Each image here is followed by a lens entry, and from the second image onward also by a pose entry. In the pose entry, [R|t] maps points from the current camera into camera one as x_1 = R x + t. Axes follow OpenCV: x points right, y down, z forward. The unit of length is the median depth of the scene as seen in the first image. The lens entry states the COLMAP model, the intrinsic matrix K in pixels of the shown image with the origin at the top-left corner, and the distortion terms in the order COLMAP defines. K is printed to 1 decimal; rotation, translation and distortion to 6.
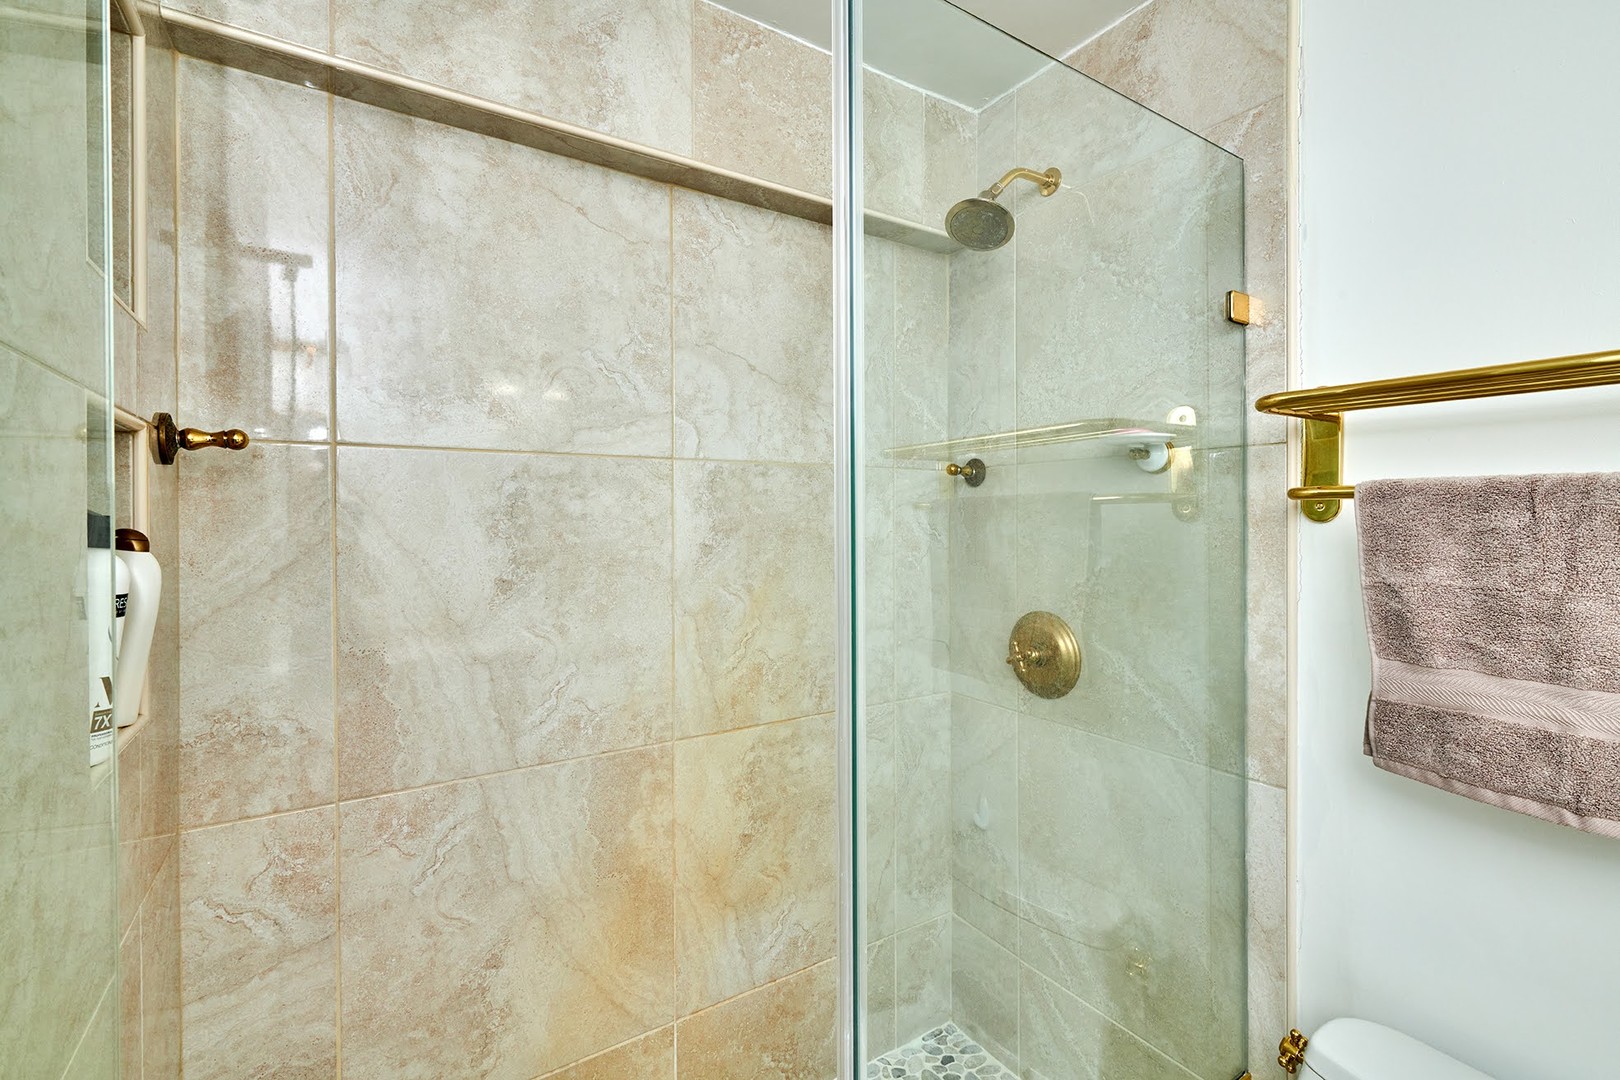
lens RADIAL K [[716.4, 0, 803.1], [0, 716.4, 523.5], [0, 0, 1]] dist [-0.001709, 0.000275]
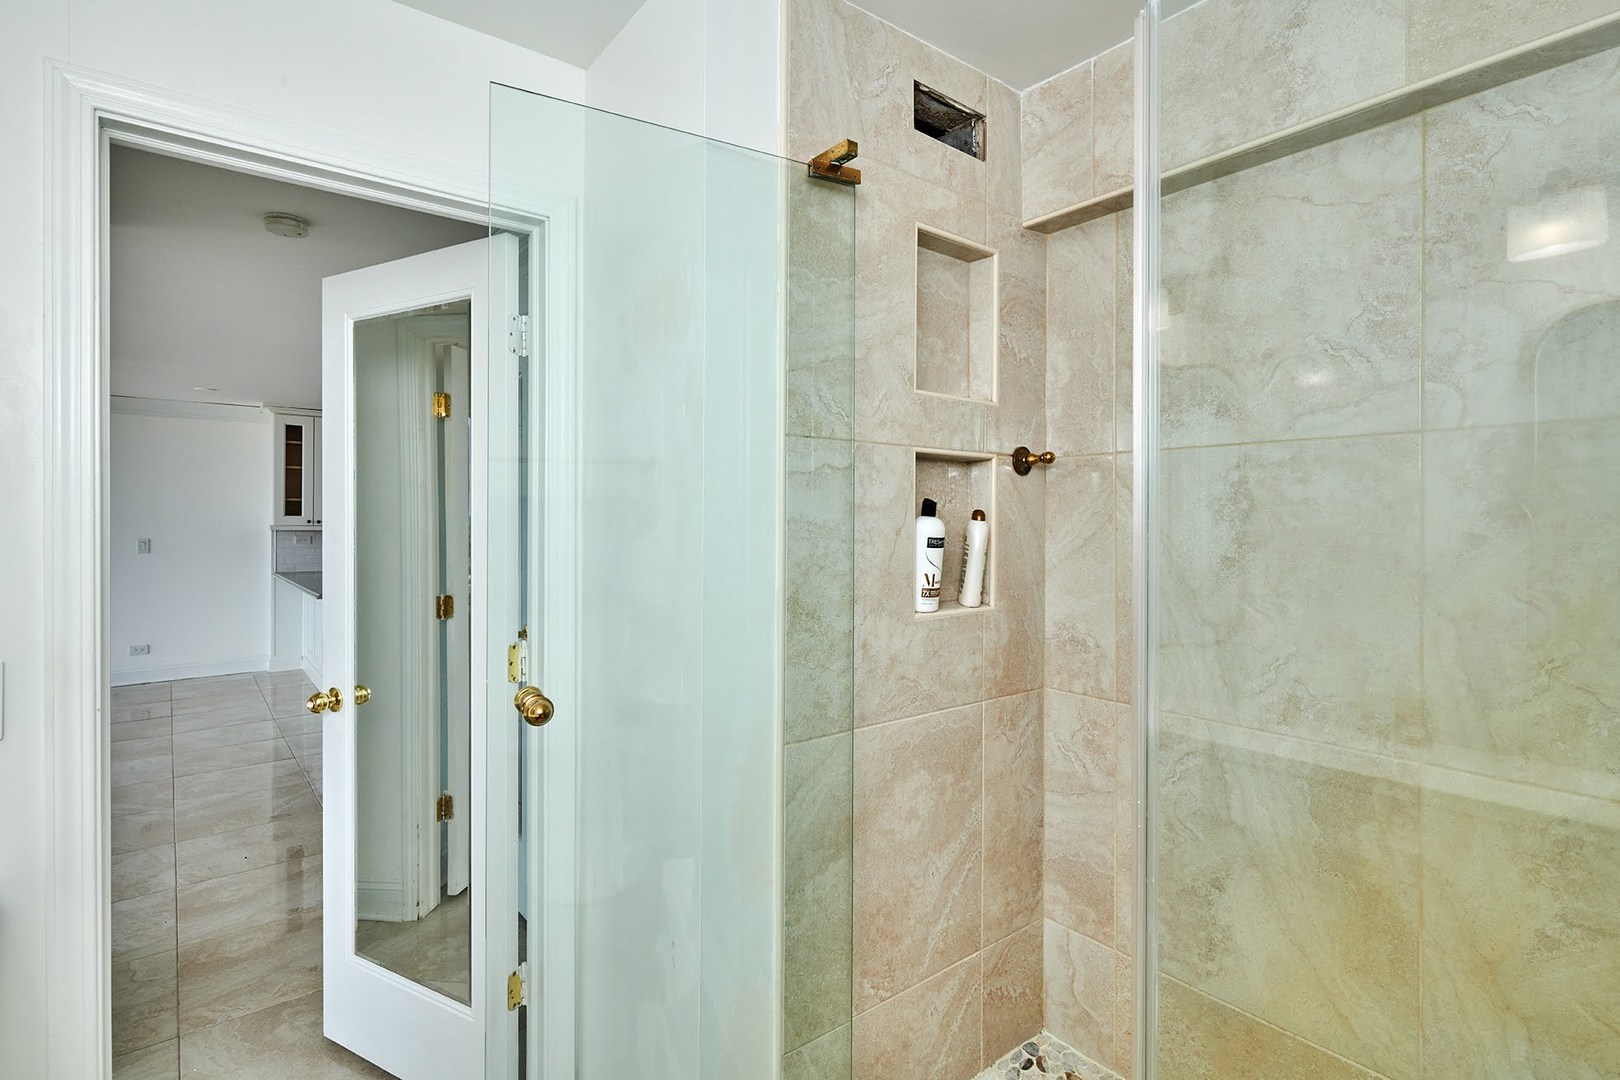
lens RADIAL K [[819.9, 0, 811.0], [0, 819.9, 525.5], [0, 0, 1]] dist [-0.006632, -0.001497]
pose [[0.077306, 0.010760, -0.996949, 0.853139], [-0.011985, 0.999880, 0.009863, 0.023624], [0.996935, 0.011186, 0.077426, 0.234272]]
